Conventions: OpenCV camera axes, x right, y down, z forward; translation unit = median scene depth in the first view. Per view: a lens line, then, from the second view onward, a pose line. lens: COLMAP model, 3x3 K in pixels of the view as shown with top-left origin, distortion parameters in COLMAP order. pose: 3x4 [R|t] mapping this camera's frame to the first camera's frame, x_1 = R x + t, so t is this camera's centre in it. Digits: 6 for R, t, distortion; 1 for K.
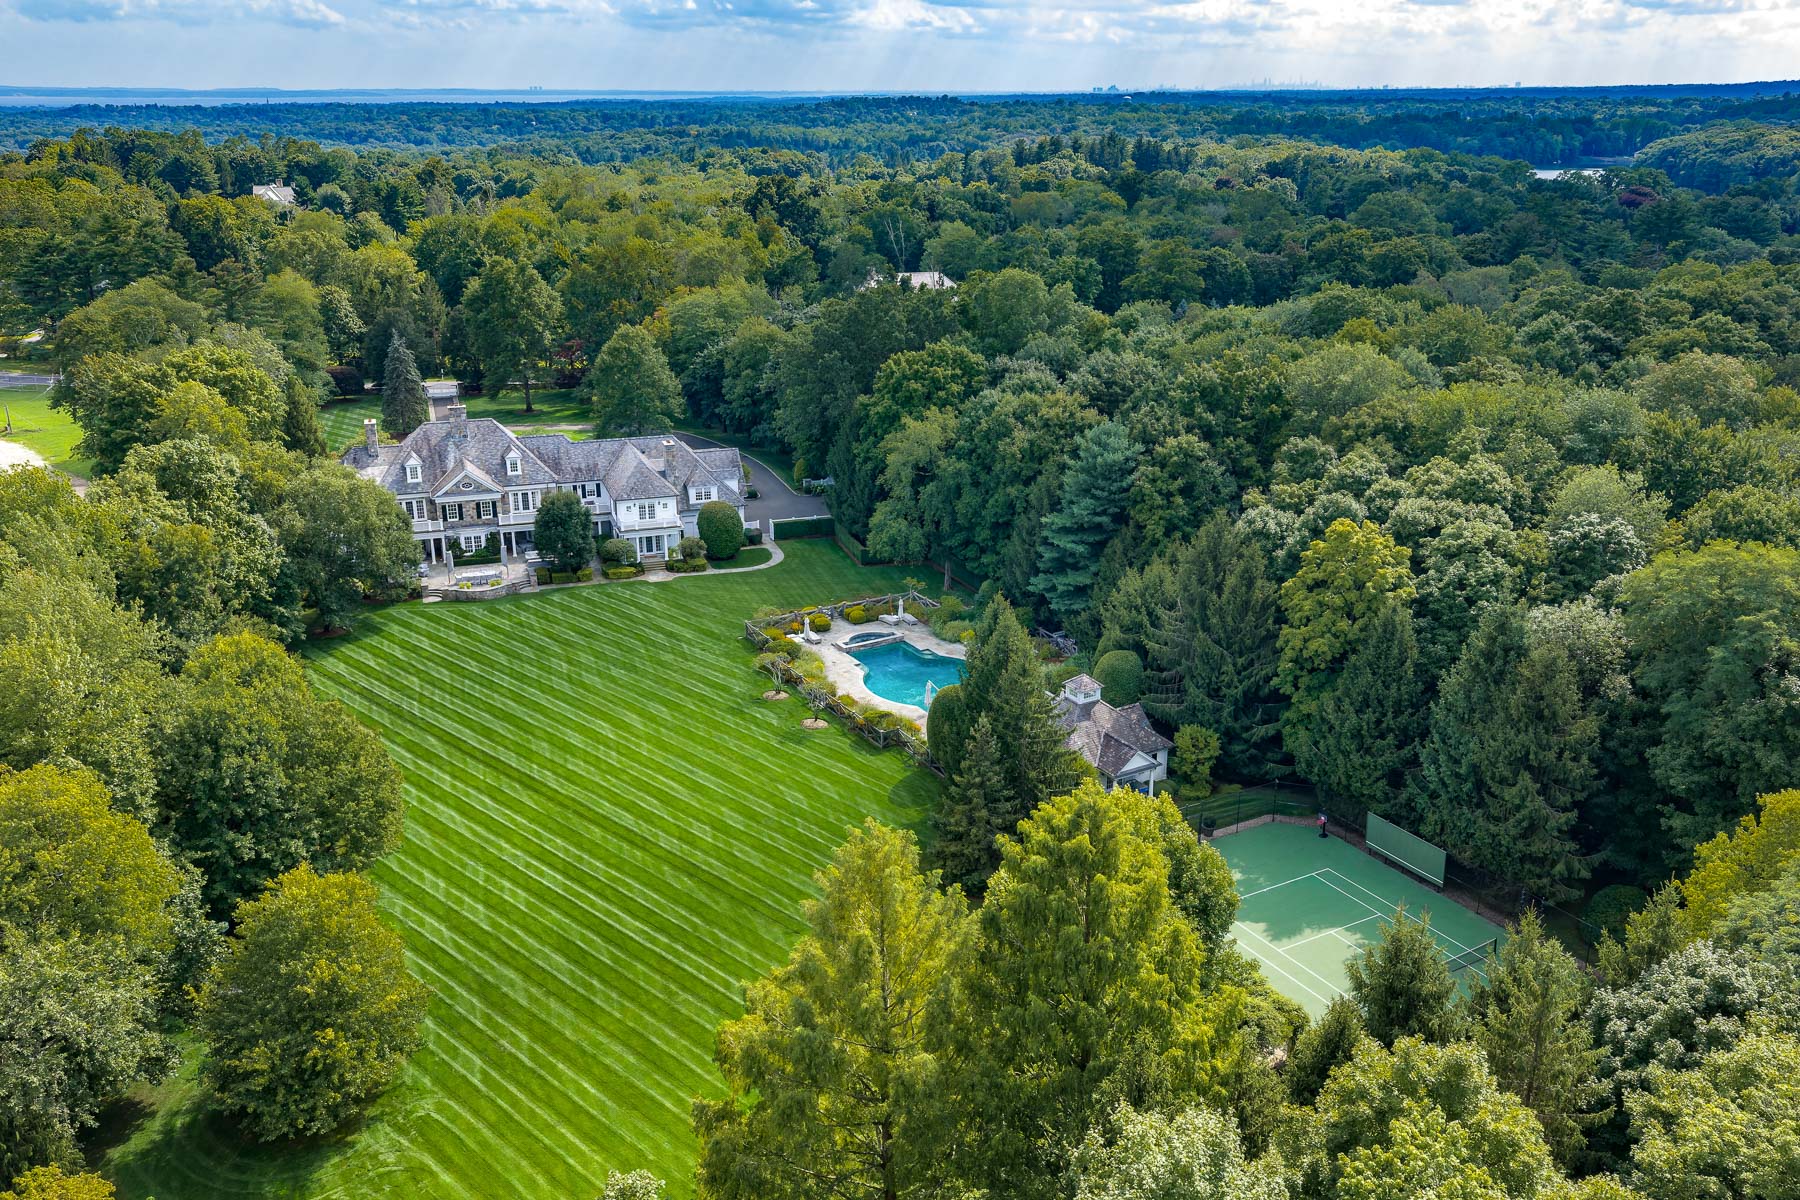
lens RADIAL K [[1439.6, 0, 900.0], [0, 1439.6, 600.0], [0, 0, 1]] dist [0.029530, -0.013192]
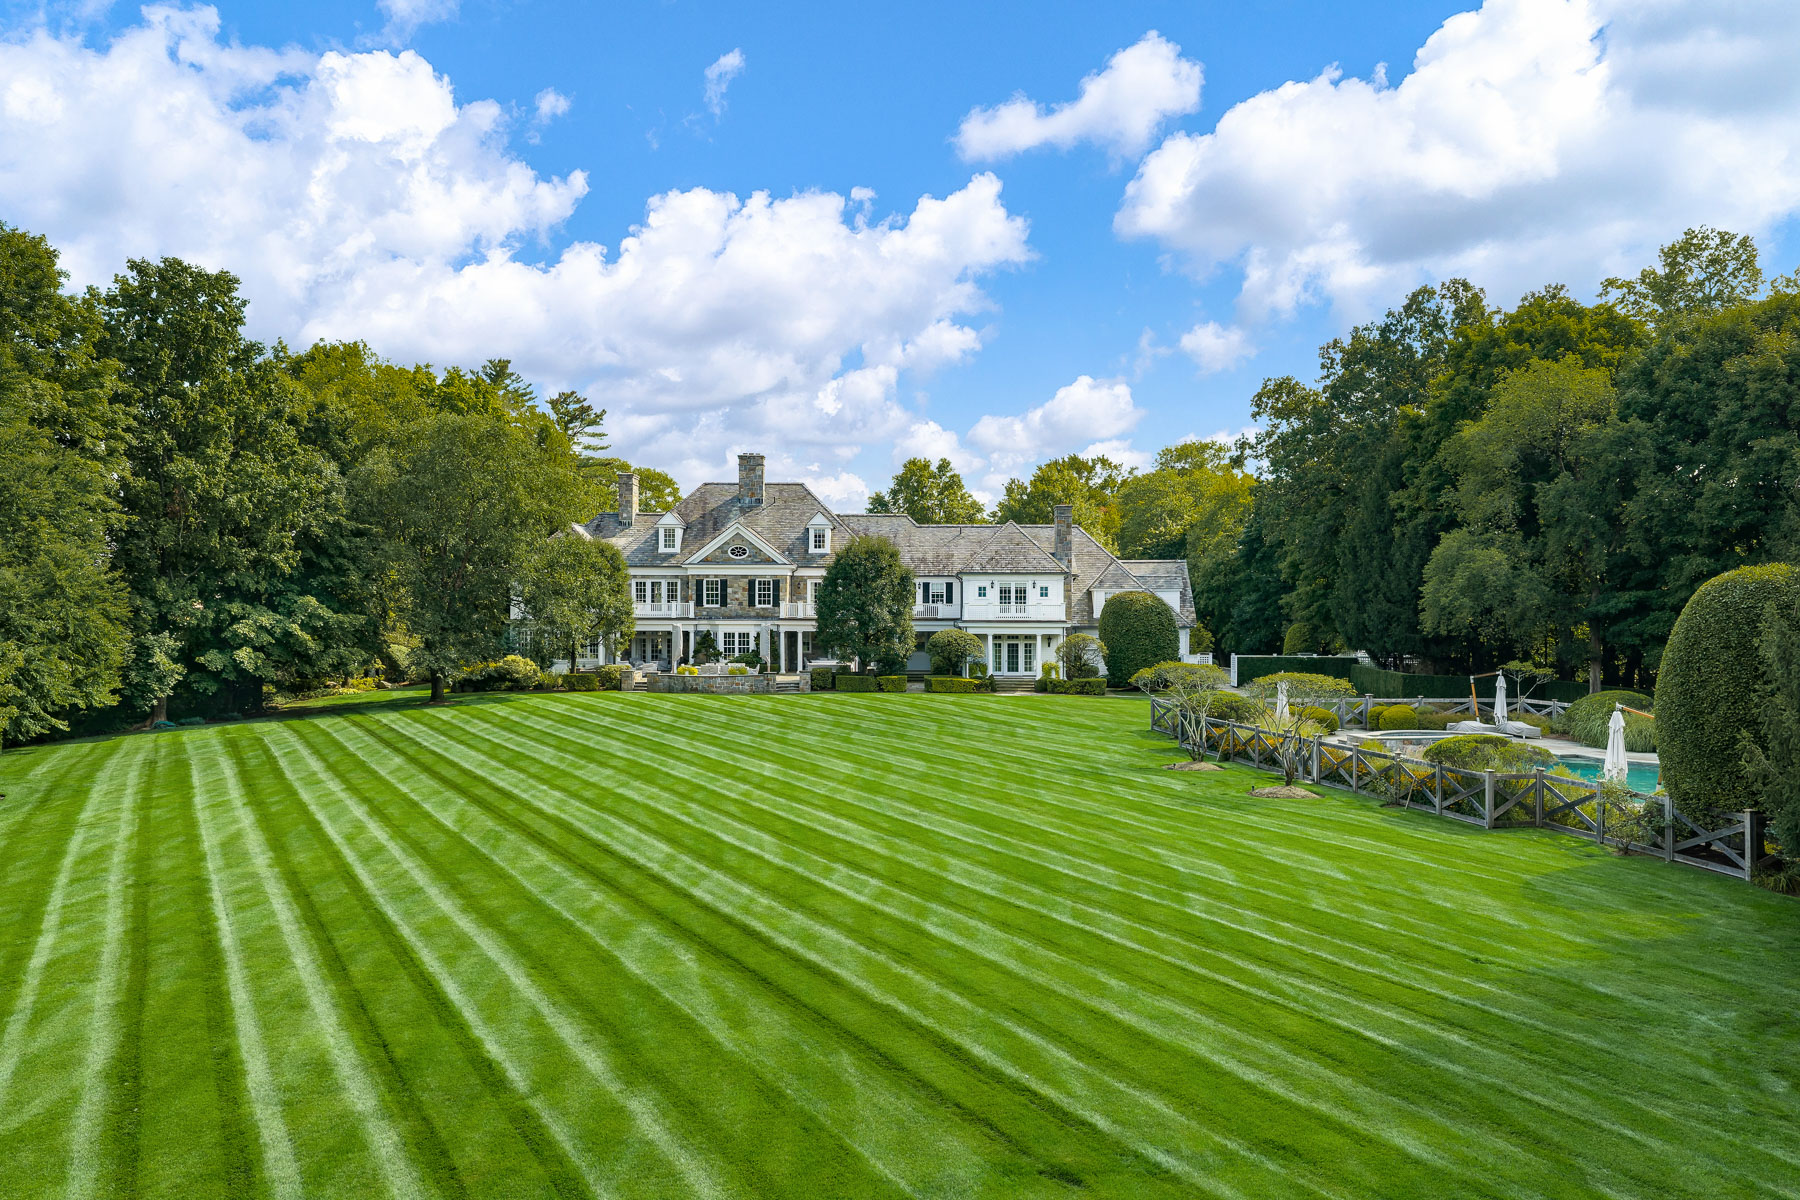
lens RADIAL K [[1439.6, 0, 900.0], [0, 1439.6, 600.0], [0, 0, 1]] dist [0.029530, -0.013192]
pose [[0.939659, 0.000834, -0.342112, -0.018887], [-0.113591, 0.944028, -0.309692, 0.124975], [0.322705, 0.329866, 0.887159, 0.466559]]
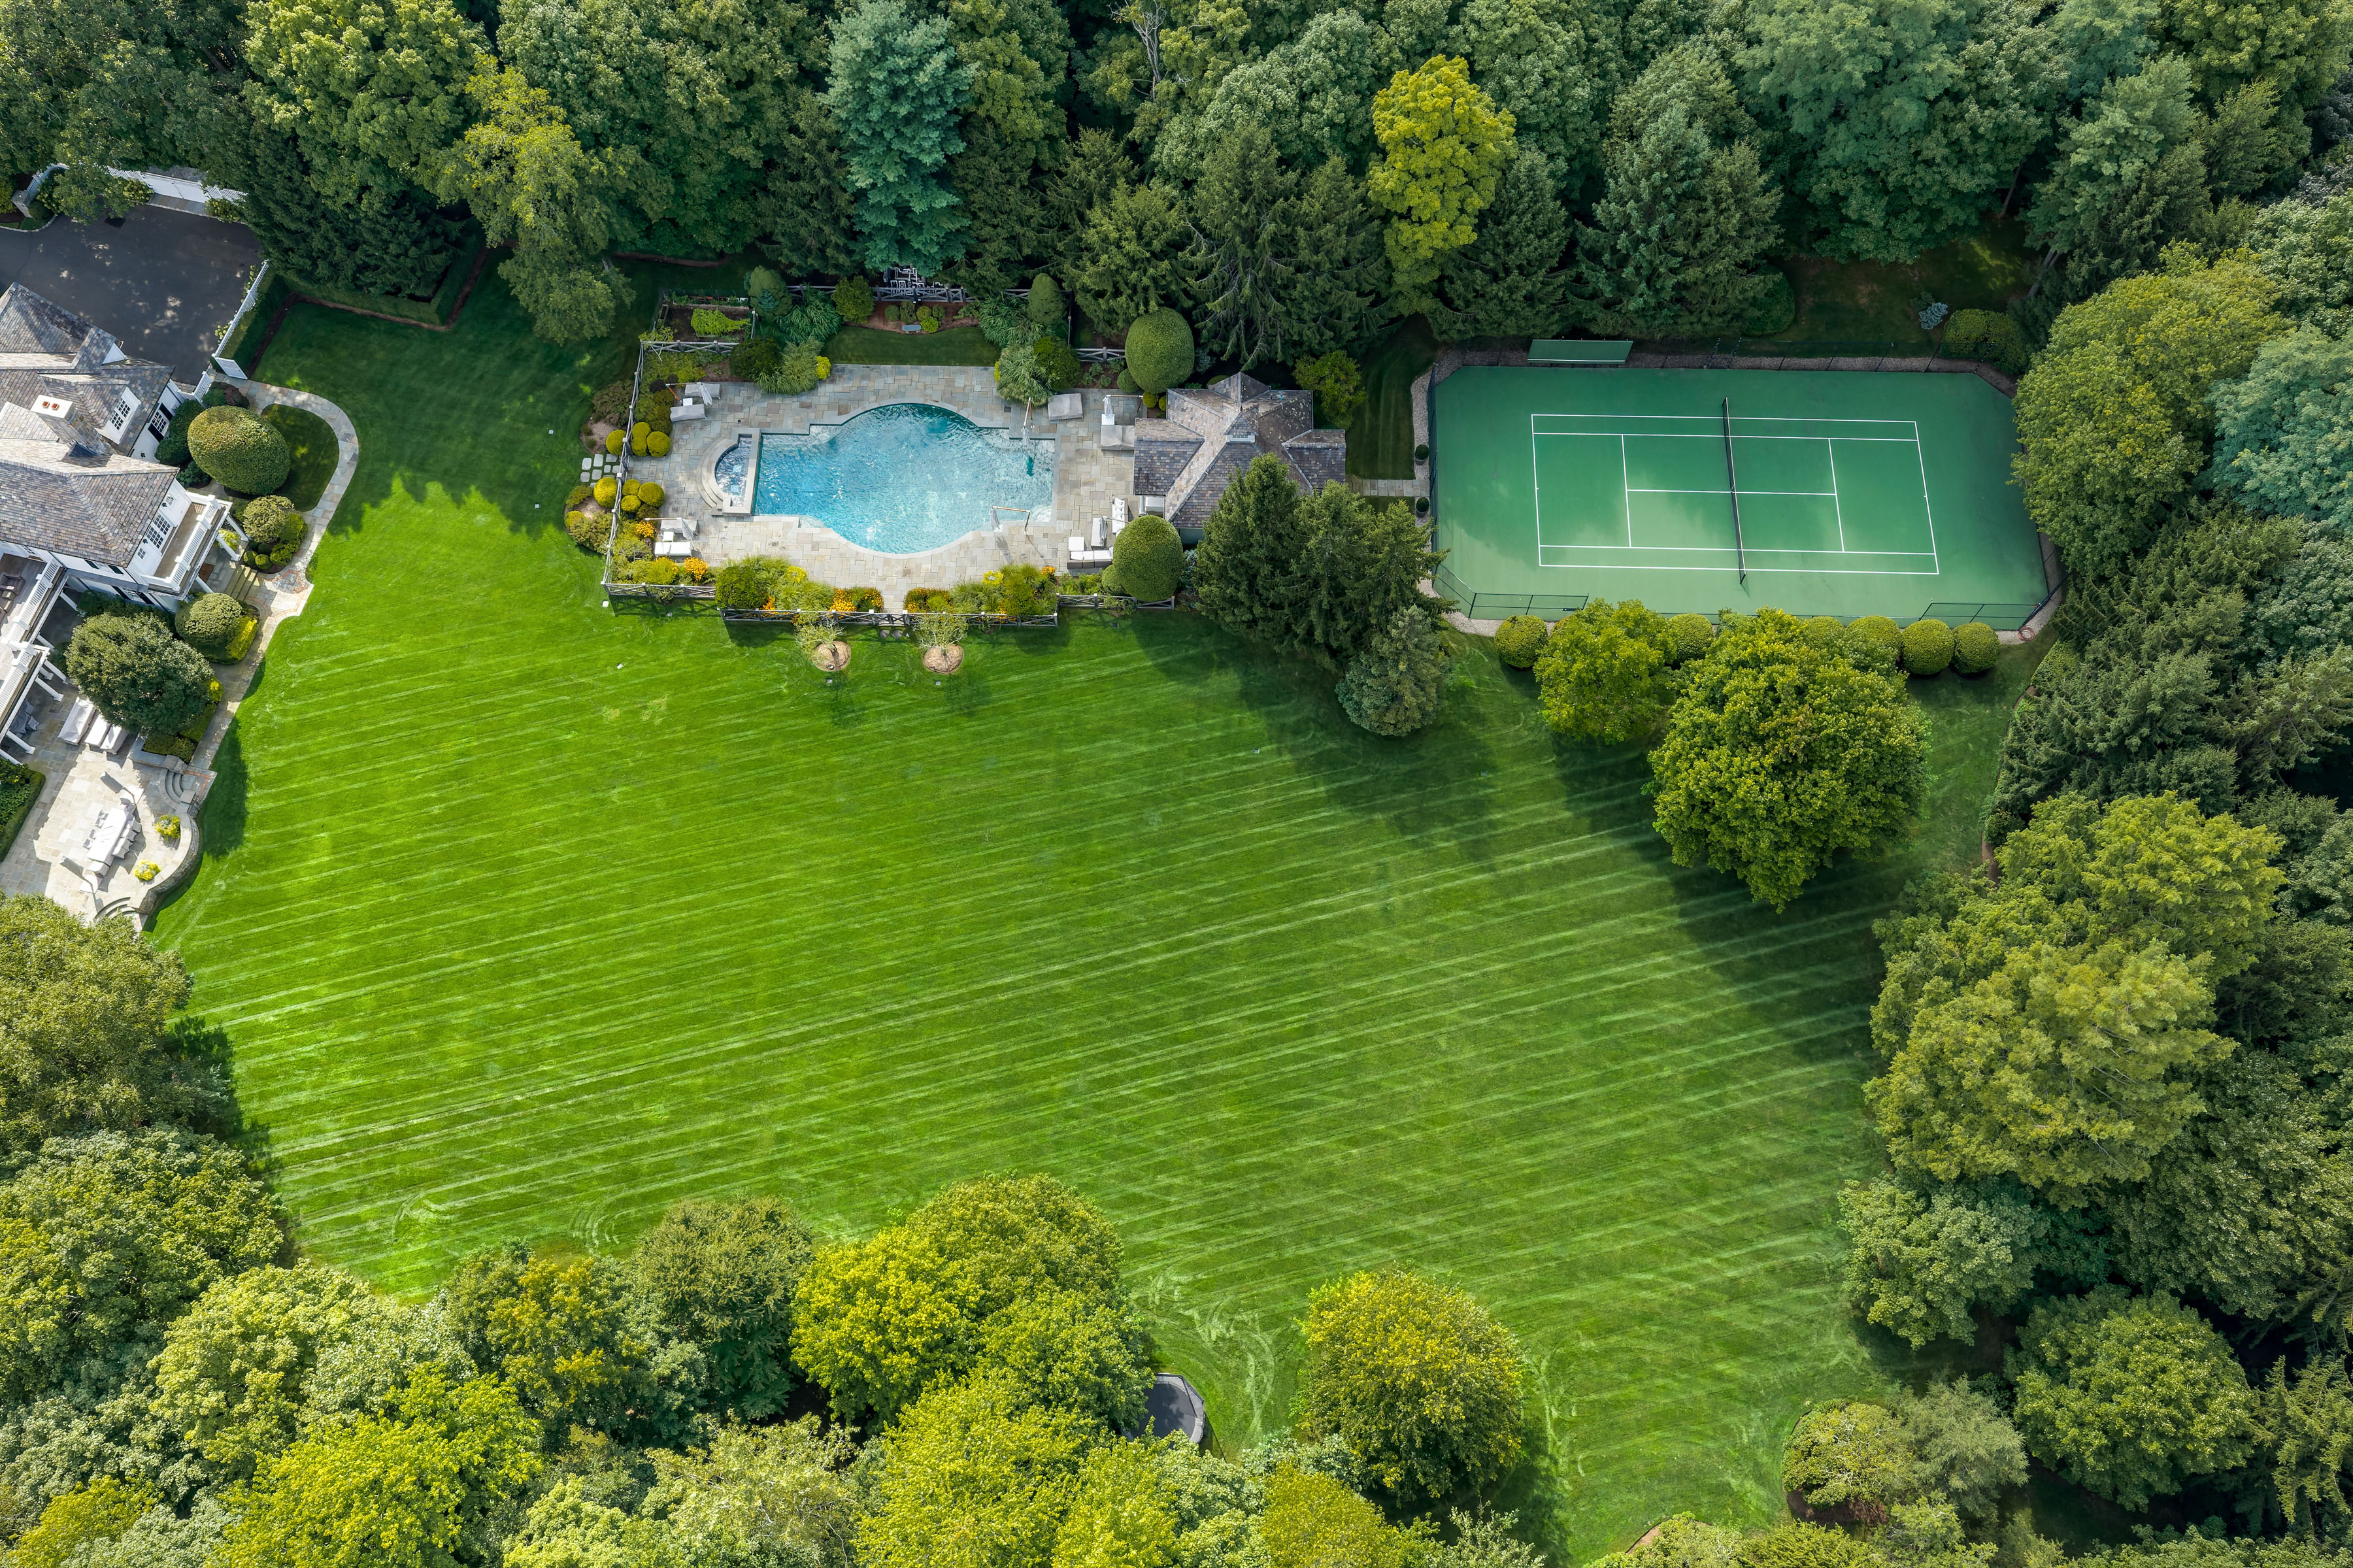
lens RADIAL K [[1881.9, 0, 1176.5], [0, 1881.9, 784.0], [0, 0, 1]] dist [0.029530, -0.013192]
pose [[0.528481, -0.778464, 0.338676, -0.294196], [0.274987, 0.534401, 0.799248, -0.493477], [-0.803175, -0.329256, 0.496488, 0.275932]]
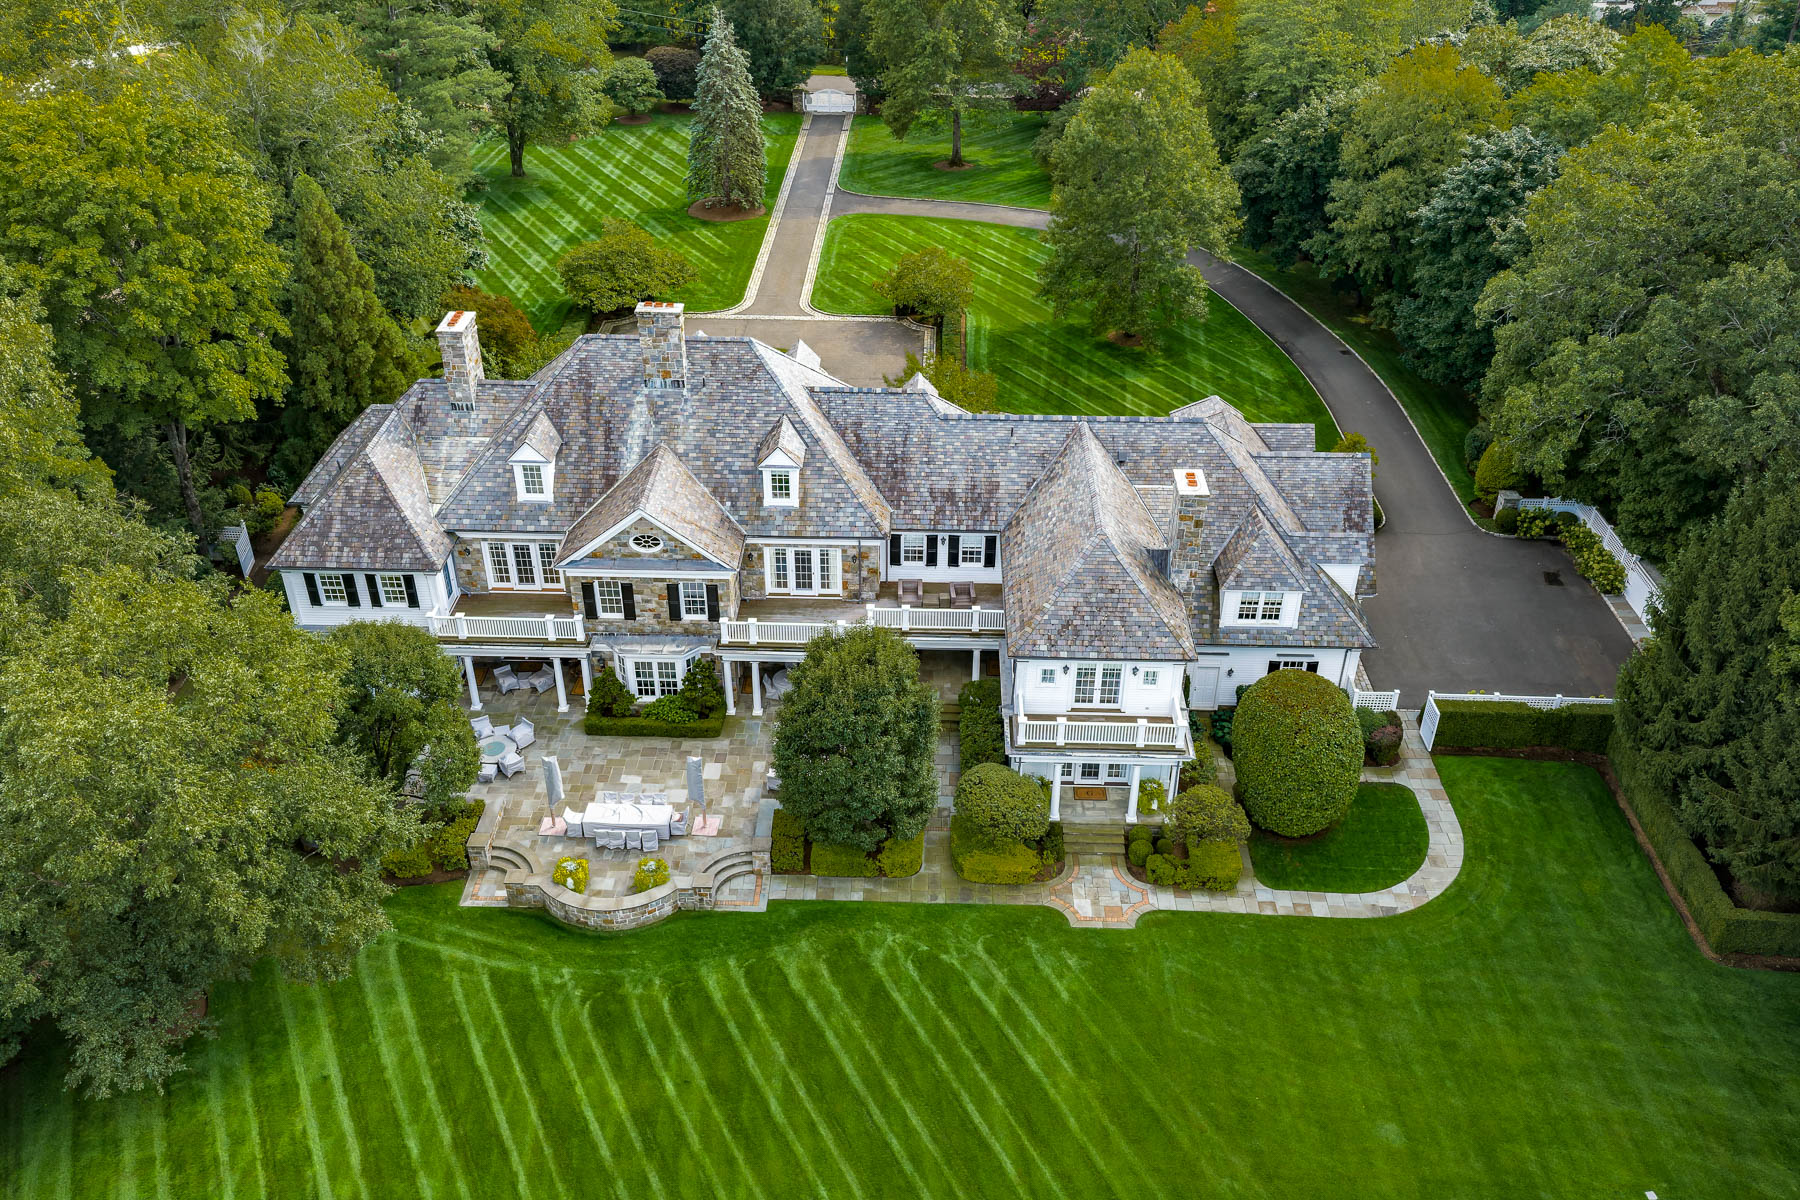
lens RADIAL K [[1439.6, 0, 900.0], [0, 1439.6, 600.0], [0, 0, 1]] dist [0.029530, -0.013192]
pose [[0.938086, 0.192847, -0.287760, -0.122995], [-0.117863, 0.958834, 0.258350, -0.168160], [0.325736, -0.208439, 0.922198, 0.658786]]
